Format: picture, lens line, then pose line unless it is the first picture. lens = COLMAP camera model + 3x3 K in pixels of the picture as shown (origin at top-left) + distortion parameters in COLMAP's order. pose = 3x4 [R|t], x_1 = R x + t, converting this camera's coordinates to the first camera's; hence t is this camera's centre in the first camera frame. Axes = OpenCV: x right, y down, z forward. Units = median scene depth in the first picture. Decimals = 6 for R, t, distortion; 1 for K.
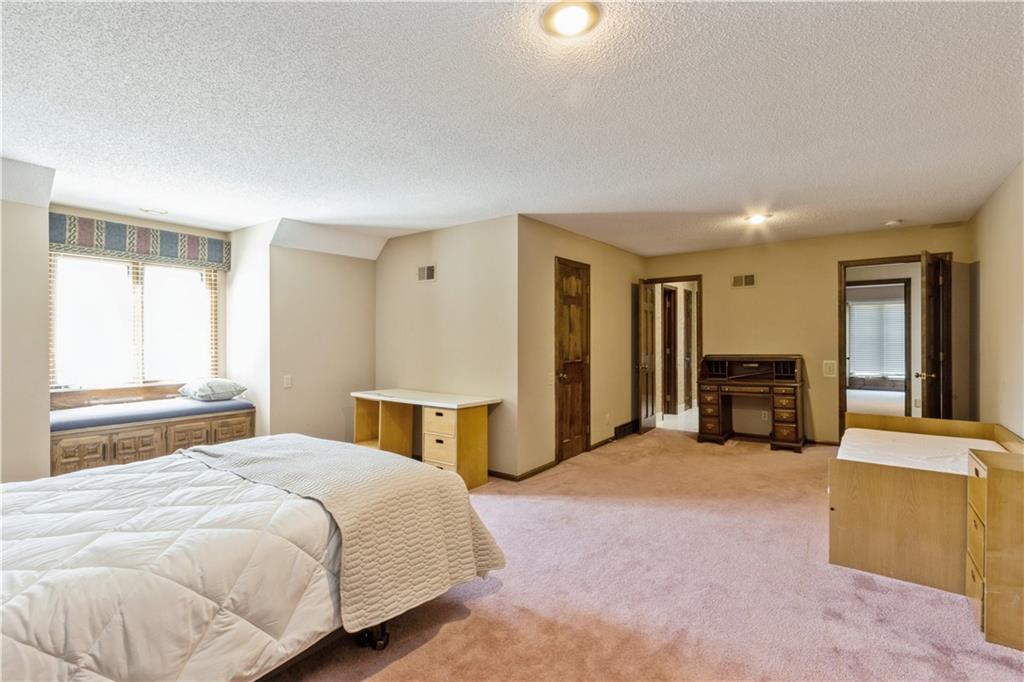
lens RADIAL K [[476.6, 0, 510.7], [0, 476.6, 340.5], [0, 0, 1]] dist [-0.001593, -0.000119]
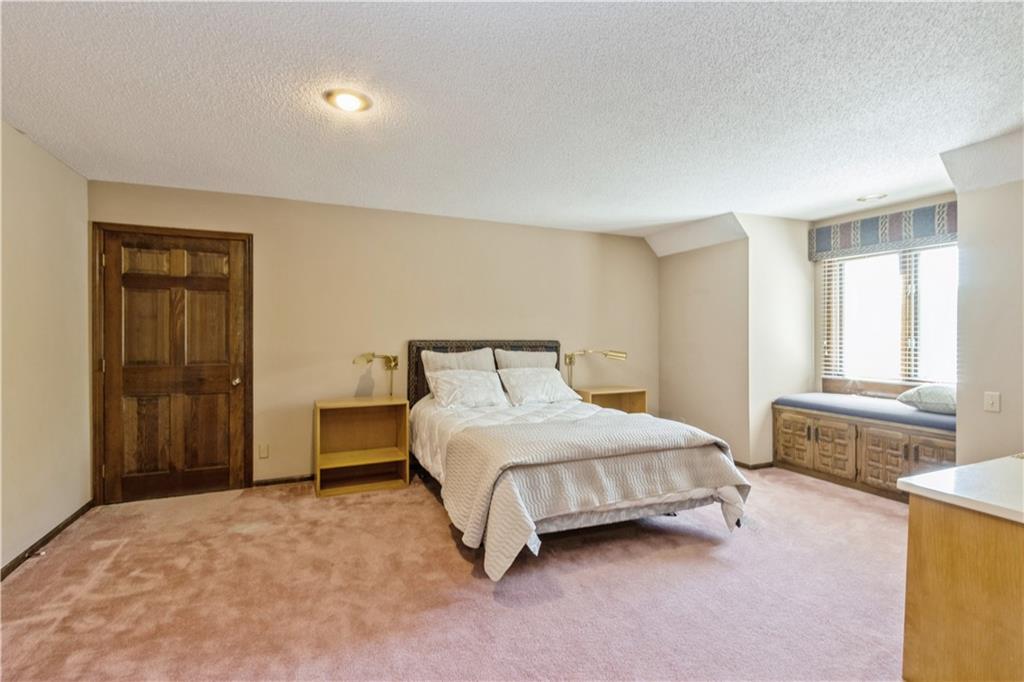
lens RADIAL K [[476.6, 0, 509.0], [0, 476.6, 336.3], [0, 0, 1]] dist [-0.001593, -0.000119]
pose [[-0.505519, 0.010030, -0.862757, 0.430712], [0.000604, 0.999936, 0.011270, -0.007615], [0.862815, 0.005176, -0.505493, 0.845999]]
